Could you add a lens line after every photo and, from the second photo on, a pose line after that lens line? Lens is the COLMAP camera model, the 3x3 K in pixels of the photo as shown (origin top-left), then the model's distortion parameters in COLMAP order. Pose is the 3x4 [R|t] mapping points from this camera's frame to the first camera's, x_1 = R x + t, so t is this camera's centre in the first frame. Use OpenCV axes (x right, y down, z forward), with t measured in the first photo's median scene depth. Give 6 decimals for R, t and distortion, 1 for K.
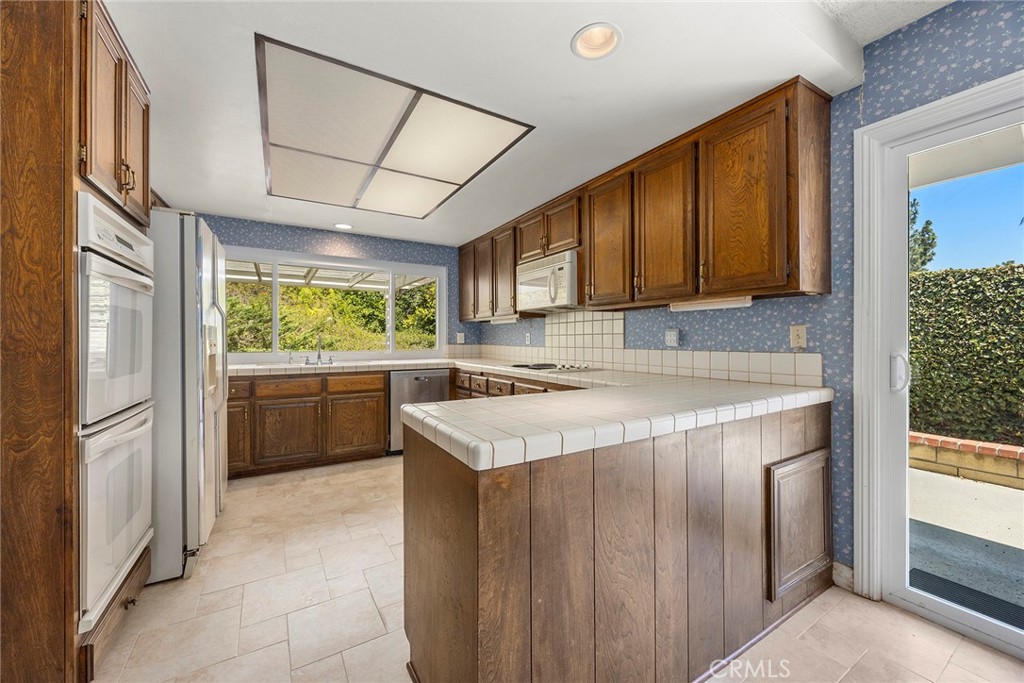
lens RADIAL K [[392.8, 0, 511.0], [0, 392.8, 334.9], [0, 0, 1]] dist [-0.005887, 0.000491]
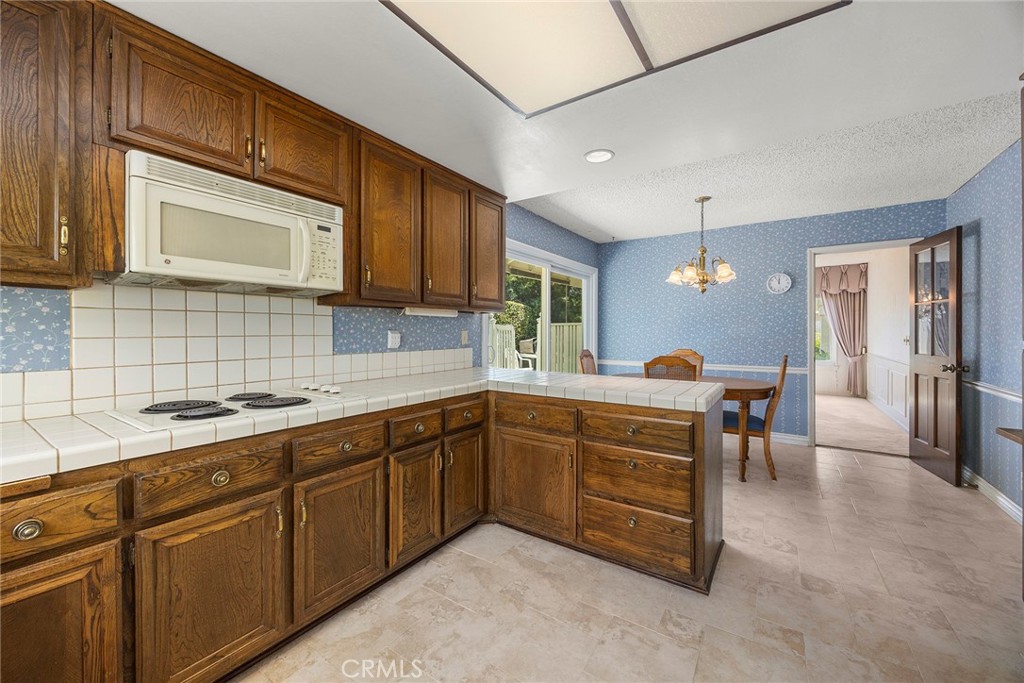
lens RADIAL K [[392.8, 0, 510.5], [0, 392.8, 338.8], [0, 0, 1]] dist [-0.005887, 0.000491]
pose [[-0.415328, 0.008814, 0.909629, -0.483292], [0.011714, 0.999922, -0.004341, 0.009578], [-0.909596, 0.008852, -0.415399, 0.876506]]
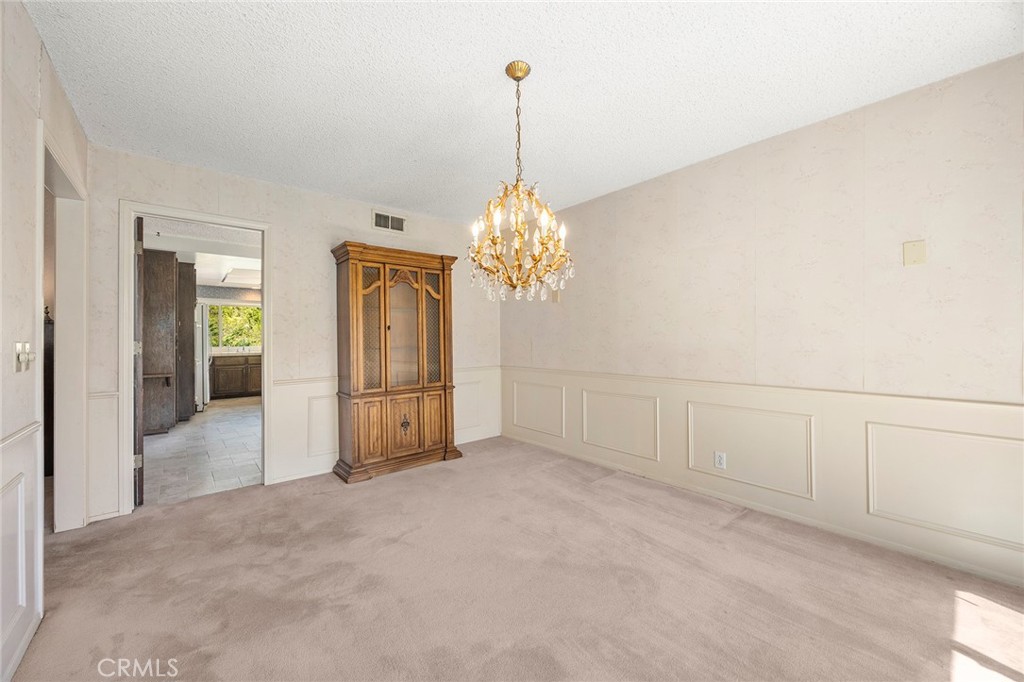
lens RADIAL K [[392.8, 0, 504.9], [0, 392.8, 339.7], [0, 0, 1]] dist [-0.005887, 0.000491]
pose [[0.988623, -0.004325, 0.150356, 0.695096], [0.003048, 0.999957, 0.008722, -0.008481], [-0.150387, -0.008164, 0.988594, -1.536630]]
